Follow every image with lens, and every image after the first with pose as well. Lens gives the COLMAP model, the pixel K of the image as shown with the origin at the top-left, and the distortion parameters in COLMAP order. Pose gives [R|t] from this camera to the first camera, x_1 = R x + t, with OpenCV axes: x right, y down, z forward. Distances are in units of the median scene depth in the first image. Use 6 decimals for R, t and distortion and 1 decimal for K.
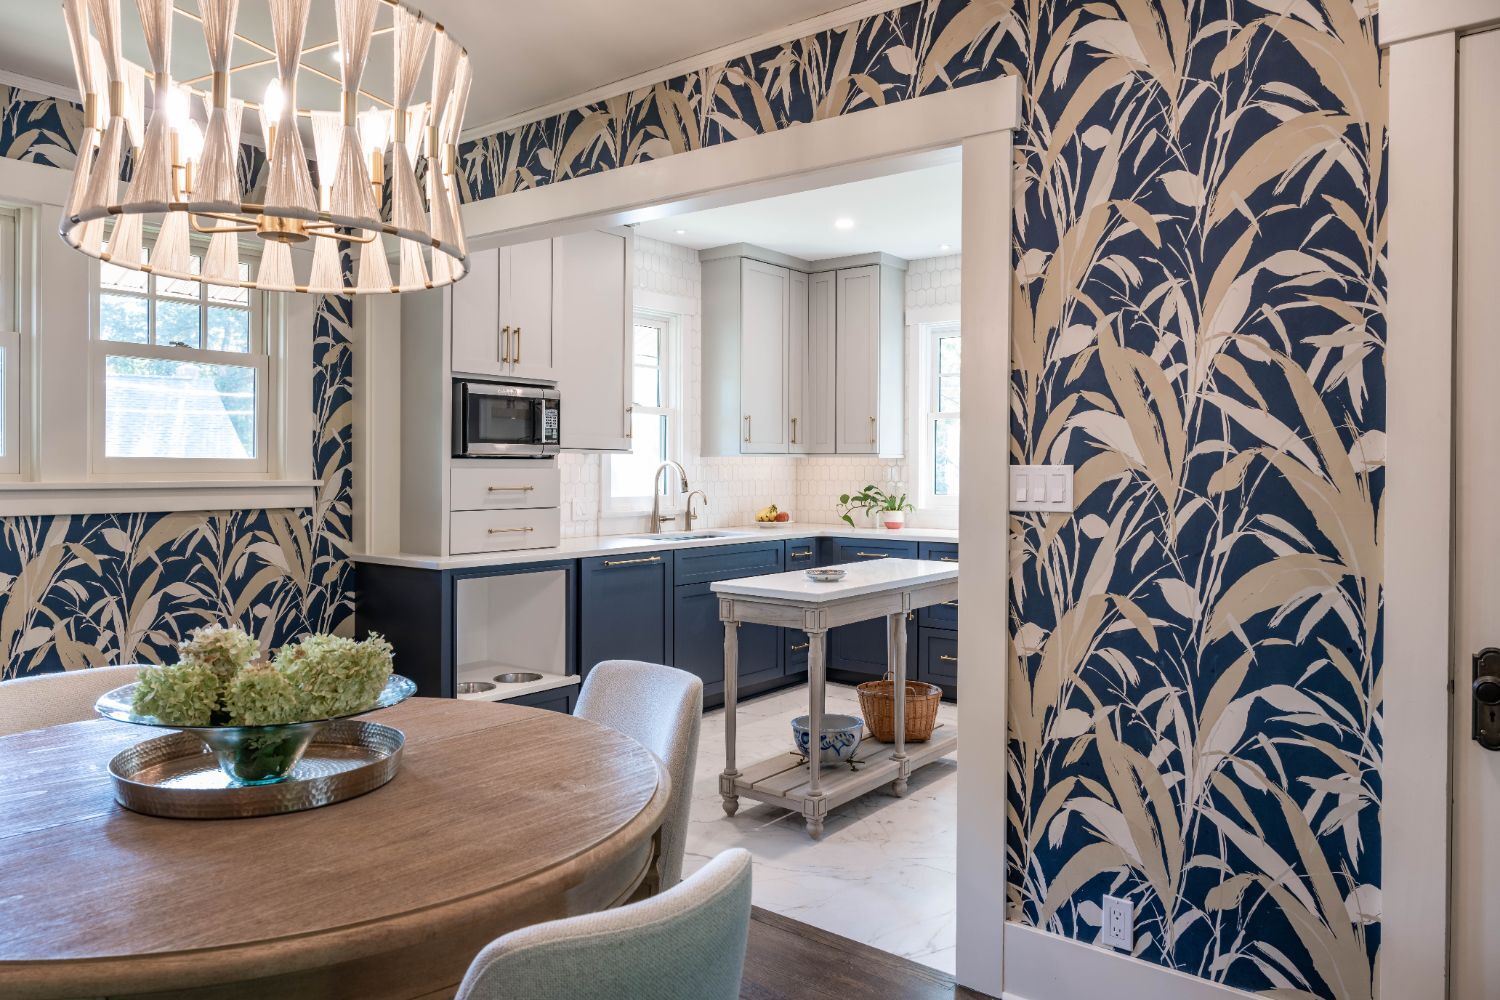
lens RADIAL K [[1029.2, 0, 750.6], [0, 1029.2, 491.2], [0, 0, 1]] dist [-0.005499, -0.000024]
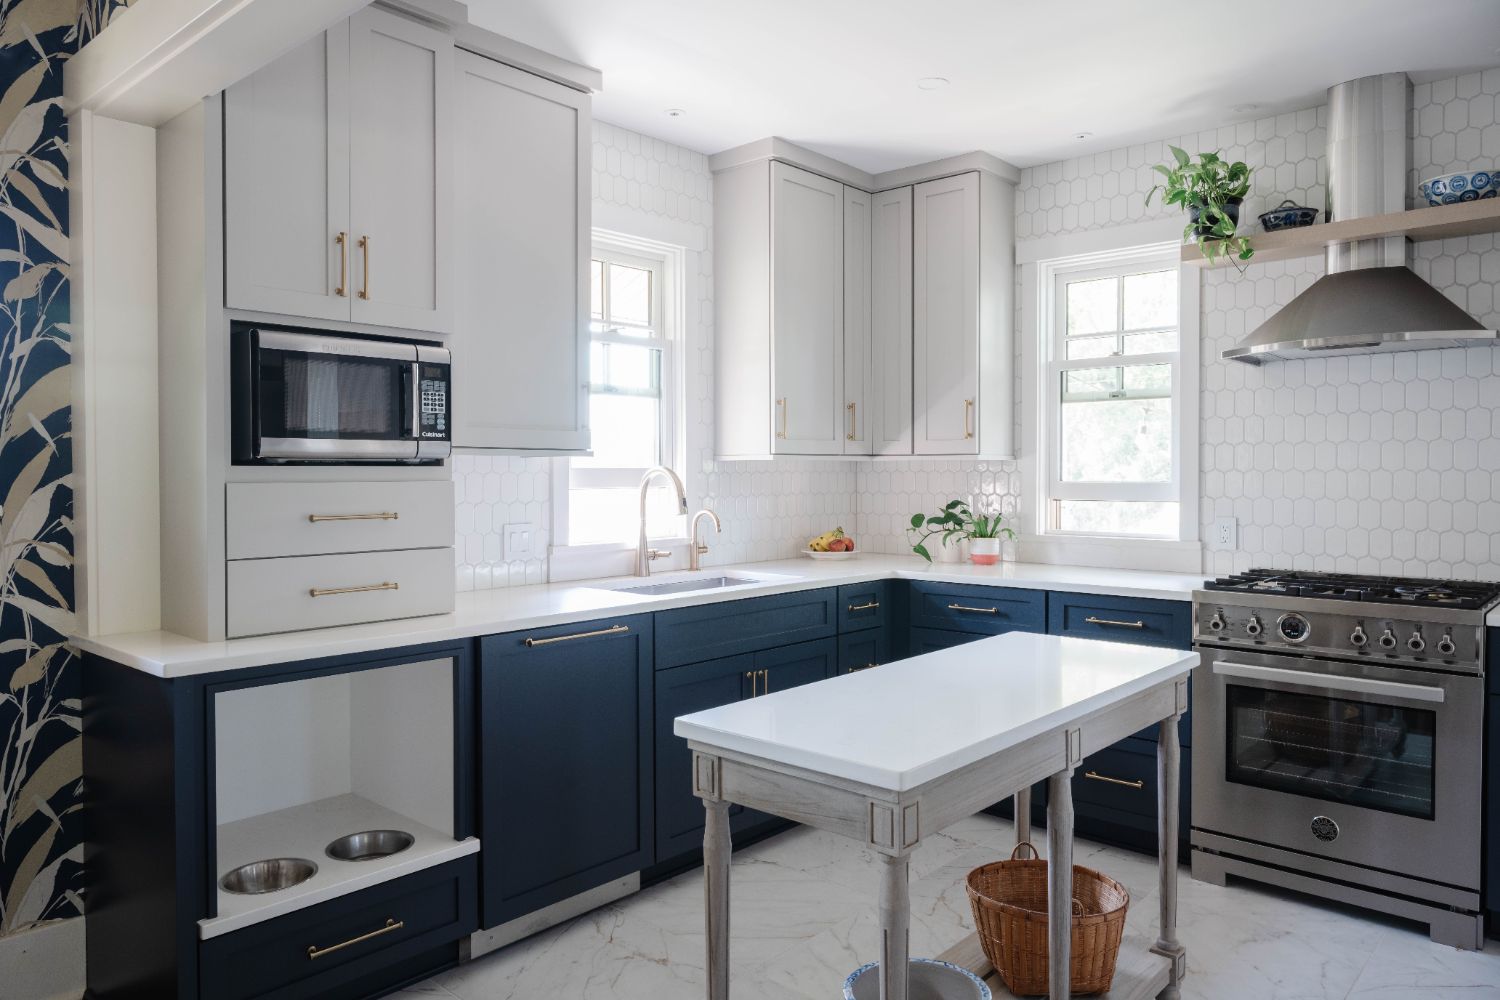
lens RADIAL K [[1029.2, 0, 749.8], [0, 1029.2, 495.1], [0, 0, 1]] dist [-0.005499, -0.000024]
pose [[0.998205, -0.004750, -0.059704, 0.021637], [0.004597, 0.999986, -0.002697, -0.012201], [0.059716, 0.002418, 0.998212, 0.435191]]
